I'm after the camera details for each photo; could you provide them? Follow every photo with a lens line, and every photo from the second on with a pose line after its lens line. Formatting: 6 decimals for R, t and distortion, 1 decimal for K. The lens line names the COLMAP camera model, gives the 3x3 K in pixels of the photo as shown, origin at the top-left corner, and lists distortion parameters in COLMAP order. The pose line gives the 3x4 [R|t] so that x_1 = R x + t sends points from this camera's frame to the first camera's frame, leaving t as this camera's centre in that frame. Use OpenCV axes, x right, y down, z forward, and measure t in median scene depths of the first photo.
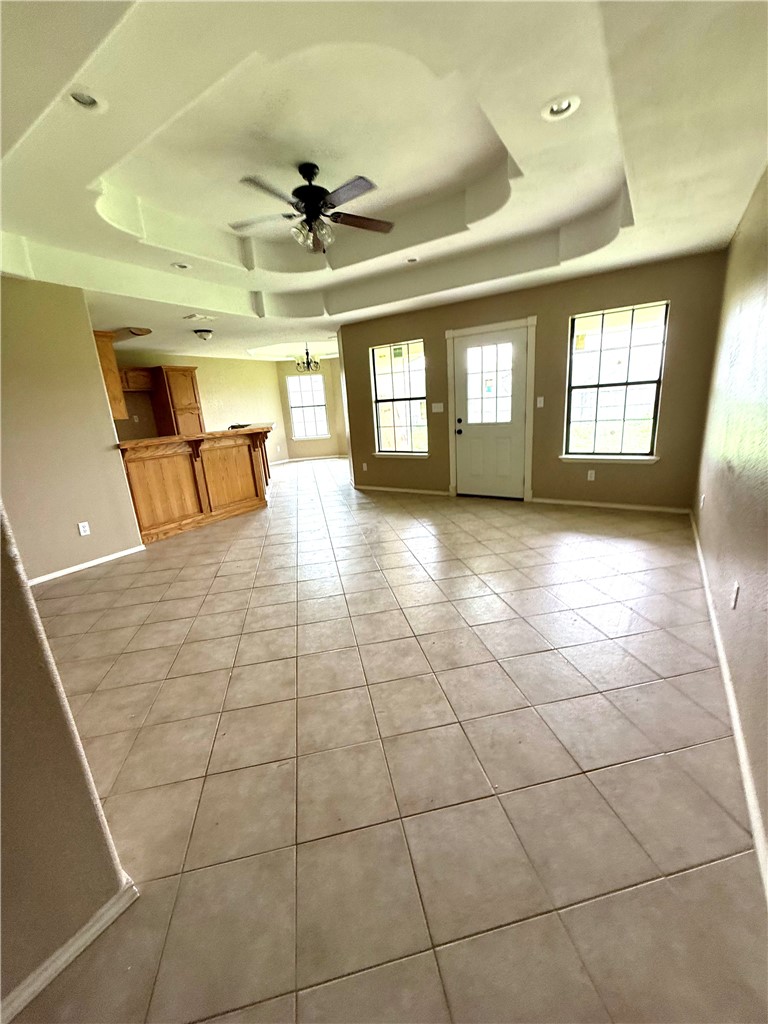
lens RADIAL K [[404.2, 0, 384.9], [0, 404.2, 509.8], [0, 0, 1]] dist [-0.002180, 0.000056]
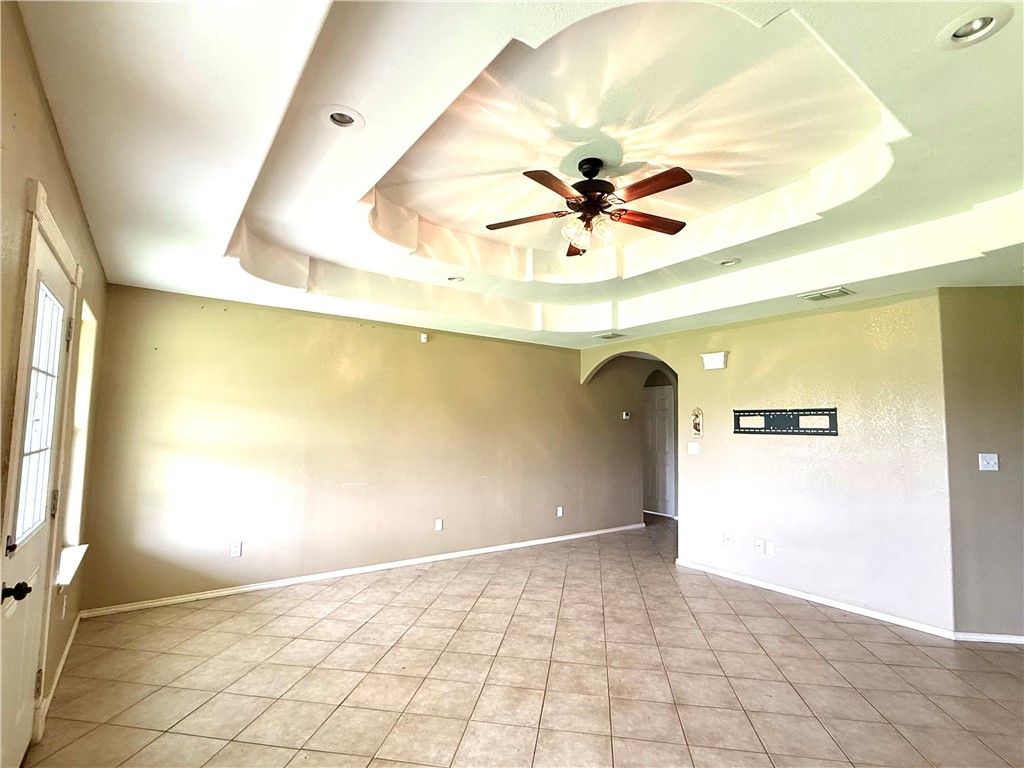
lens RADIAL K [[490.2, 0, 511.6], [0, 490.2, 386.6], [0, 0, 1]] dist [-0.000536, -0.000458]
pose [[-0.931637, 0.079210, 0.354653, -0.224189], [0.136382, 0.980828, 0.139197, -0.349115], [-0.336828, 0.178050, -0.924578, 1.288932]]
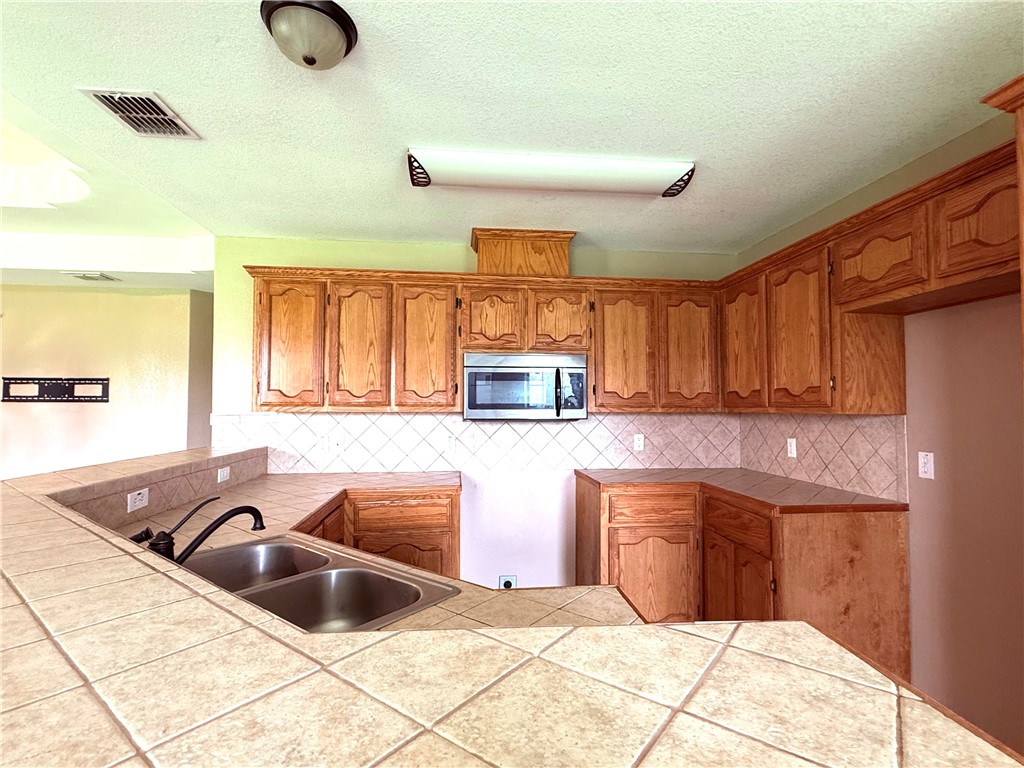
lens RADIAL K [[490.2, 0, 511.6], [0, 490.2, 386.6], [0, 0, 1]] dist [-0.000536, -0.000458]
pose [[-0.767418, 0.039003, -0.639960, -0.436923], [-0.120473, 0.971597, 0.203681, -0.394473], [0.629727, 0.233407, -0.740922, 1.544022]]
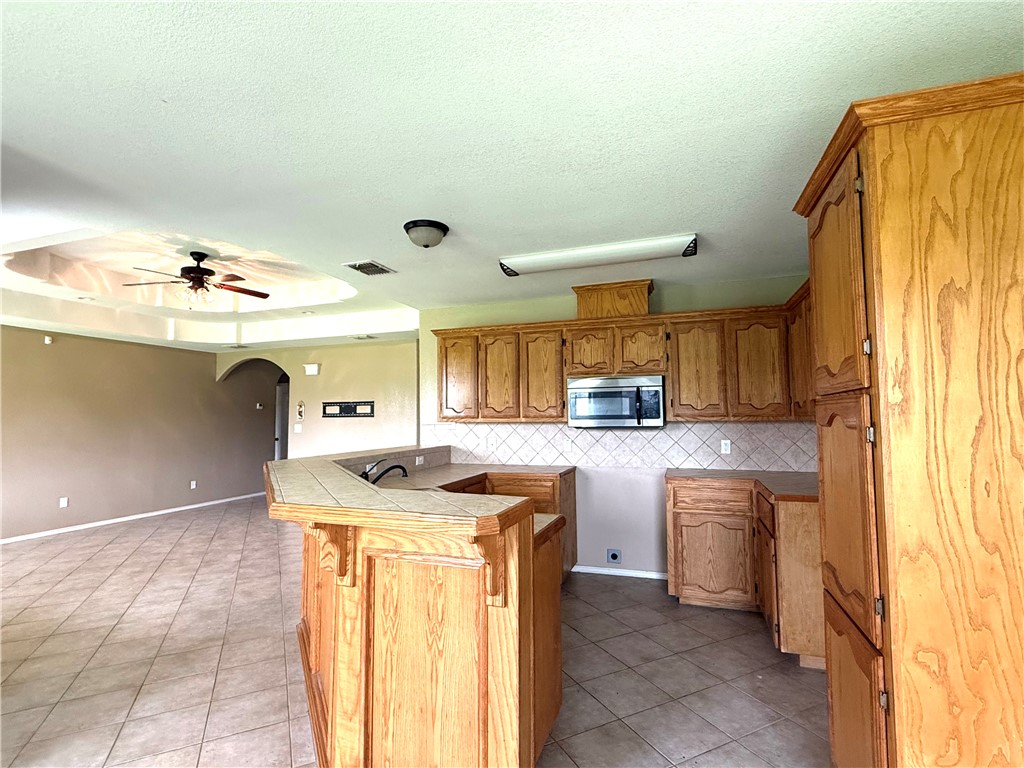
lens RADIAL K [[490.2, 0, 511.6], [0, 490.2, 386.6], [0, 0, 1]] dist [-0.000536, -0.000458]
pose [[-0.966657, 0.058172, -0.249380, -0.482369], [0.005327, 0.978213, 0.207534, -0.466606], [0.256019, 0.199286, -0.945907, 1.823300]]
